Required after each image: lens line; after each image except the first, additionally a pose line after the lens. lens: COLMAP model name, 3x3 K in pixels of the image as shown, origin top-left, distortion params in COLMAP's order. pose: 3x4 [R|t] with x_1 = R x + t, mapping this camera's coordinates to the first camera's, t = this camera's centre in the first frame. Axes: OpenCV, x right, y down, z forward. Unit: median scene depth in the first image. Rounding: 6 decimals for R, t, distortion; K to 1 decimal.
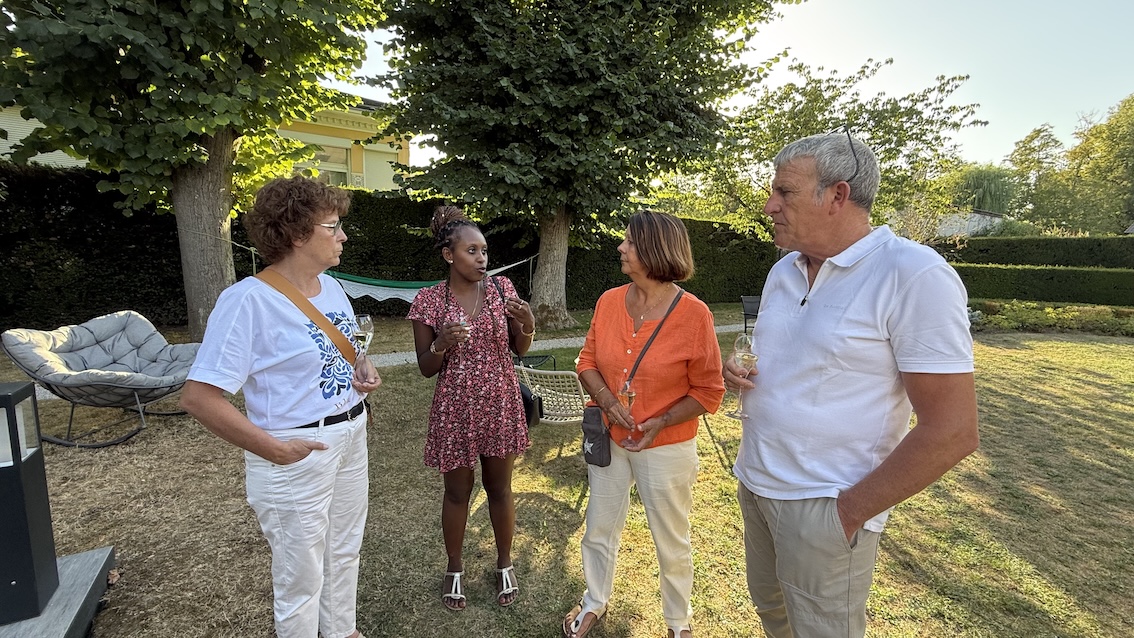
lens RADIAL K [[450.9, 0, 561.5], [0, 450.9, 319.3], [0, 0, 1]] dist [-0.000711, 0.000276]
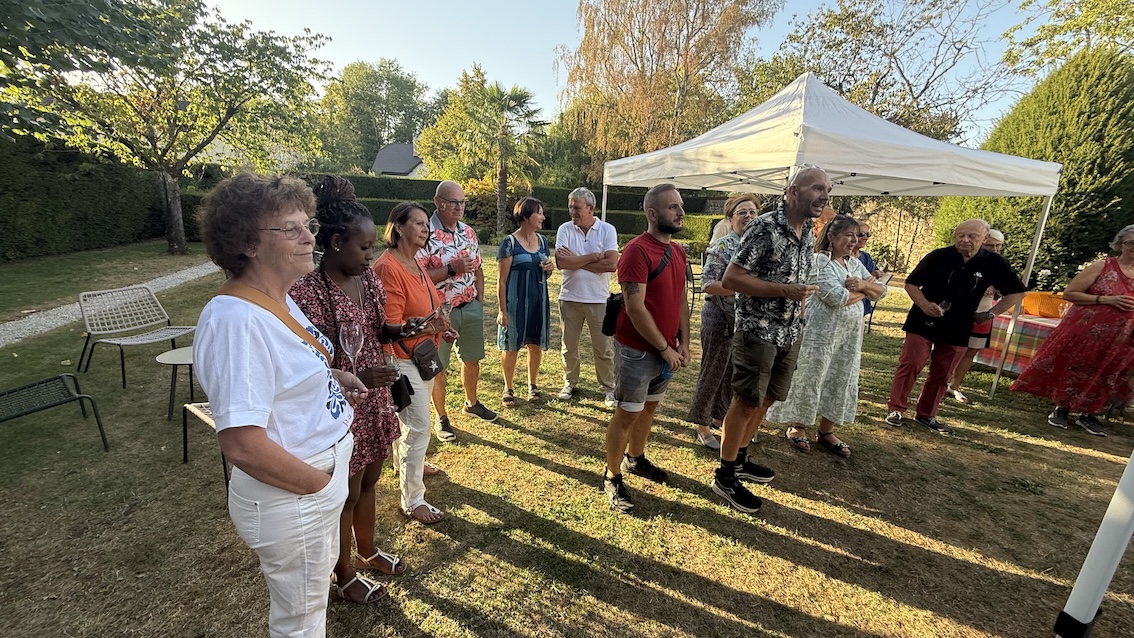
lens RADIAL K [[450.9, 0, 561.5], [0, 450.9, 319.3], [0, 0, 1]] dist [-0.000711, 0.000276]
pose [[0.265229, -0.254156, 0.930085, -0.195782], [0.101657, 0.966628, 0.235153, -0.033736], [-0.958811, 0.032180, 0.282215, 0.087352]]
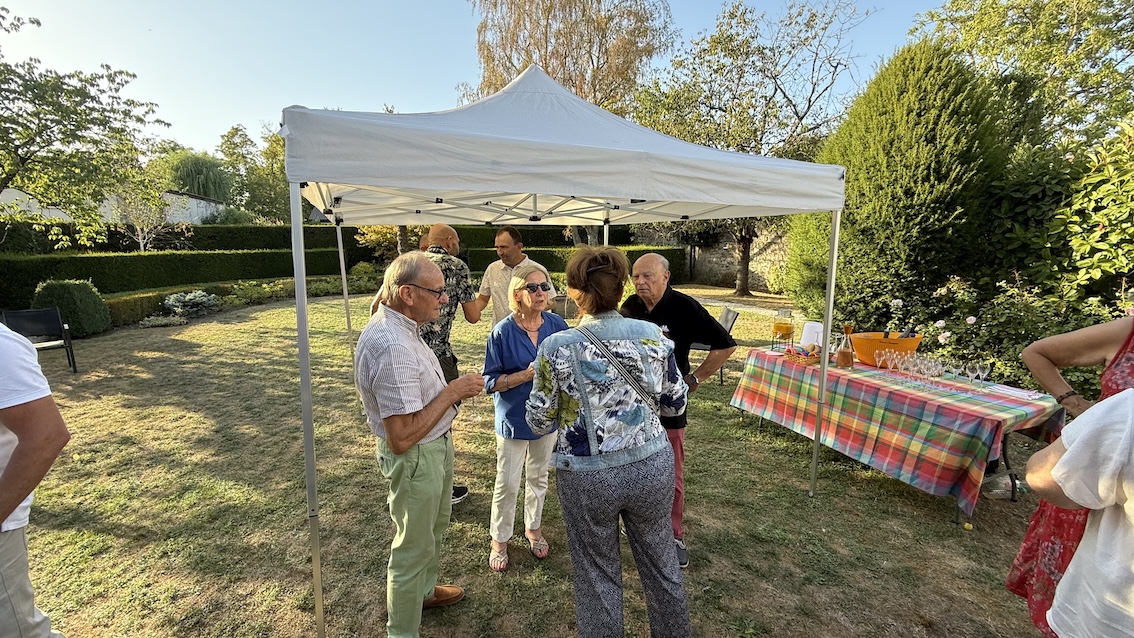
lens RADIAL K [[450.9, 0, 561.5], [0, 450.9, 319.3], [0, 0, 1]] dist [-0.000711, 0.000276]
pose [[0.192549, -0.197227, 0.961263, -0.014434], [0.156527, 0.973224, 0.168327, -0.011036], [-0.968723, 0.118052, 0.218265, -0.093877]]
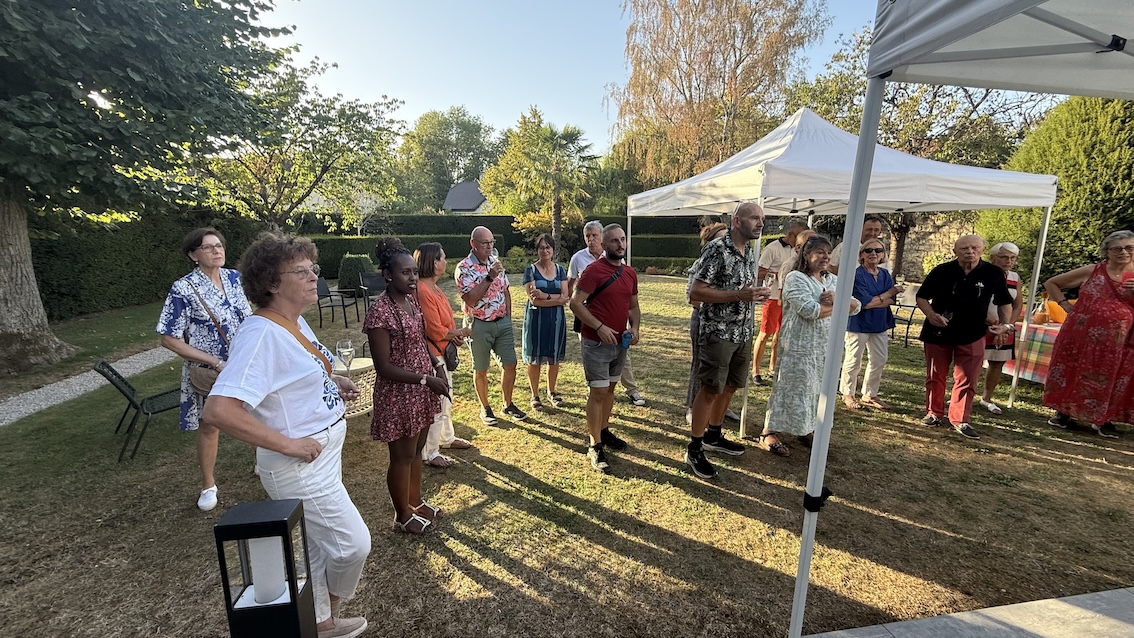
lens RADIAL K [[451.5, 0, 561.1], [0, 451.5, 319.5], [0, 0, 1]] dist [0.000113, -0.000114]
pose [[0.392541, -0.206898, 0.896161, -0.247290], [0.146658, 0.975983, 0.161087, -0.032655], [-0.907966, 0.068196, 0.413457, 0.026626]]
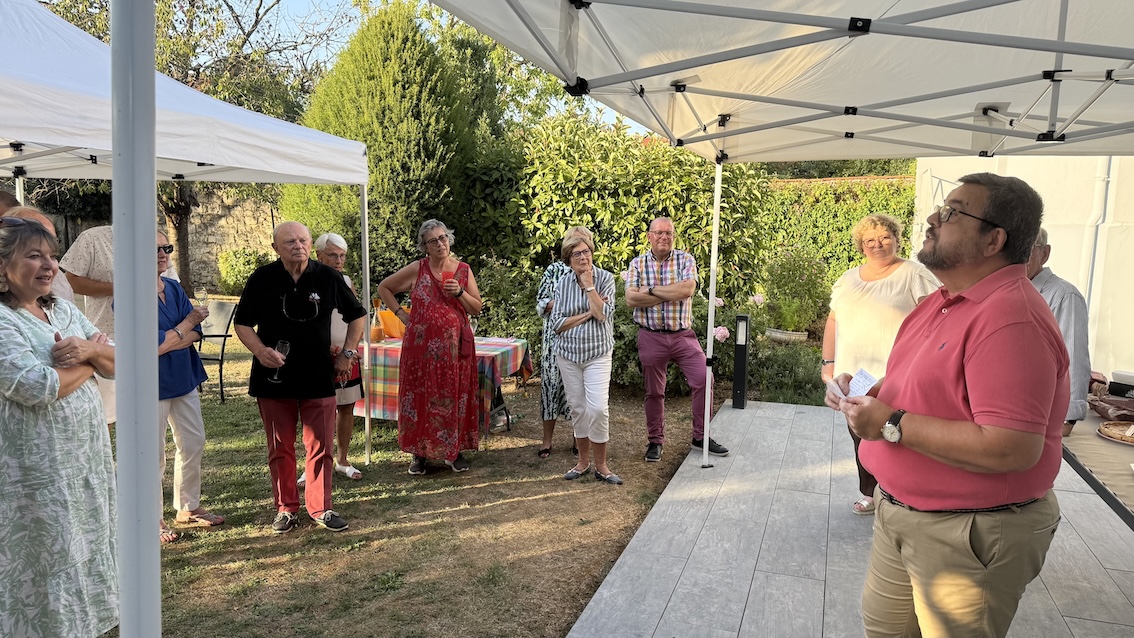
lens RADIAL K [[787.3, 0, 564.6], [0, 787.3, 325.1], [0, 0, 1]] dist [0.152920, -0.237298]
pose [[-0.627480, -0.144672, 0.765075, -0.193306], [0.071339, 0.967772, 0.241510, -0.030124], [-0.775358, 0.206123, -0.596937, 0.020926]]
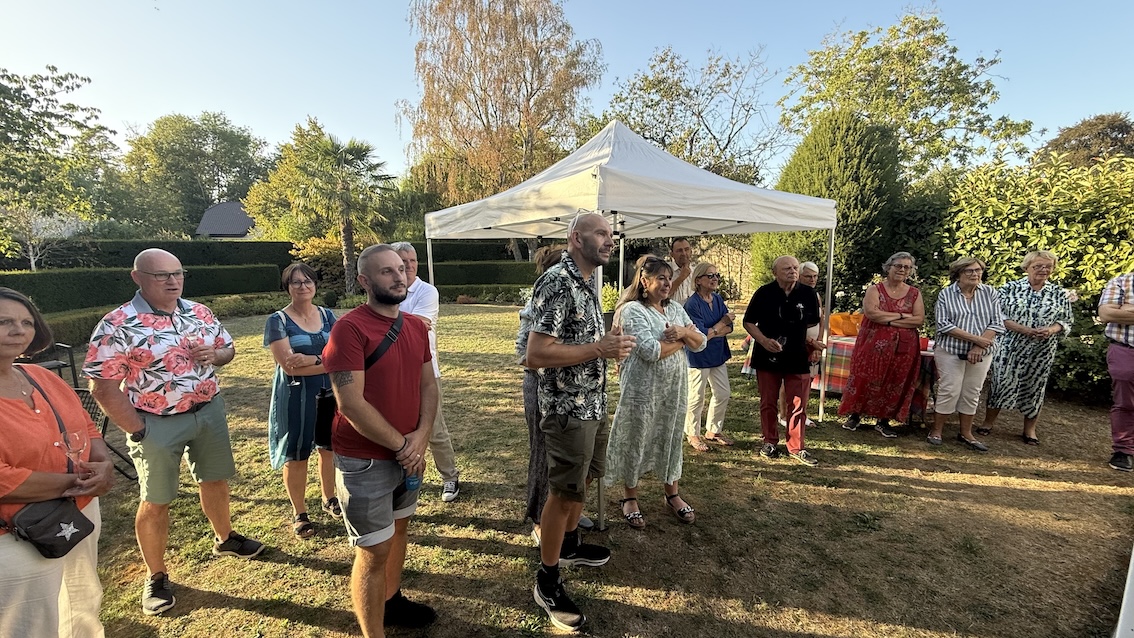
lens RADIAL K [[451.4, 0, 561.0], [0, 451.4, 319.5], [0, 0, 1]] dist [0.000056, 0.000270]
pose [[-0.008841, -0.169014, 0.985574, -0.130843], [0.159764, 0.972713, 0.168242, -0.031536], [-0.987116, 0.158947, 0.018403, 0.049849]]
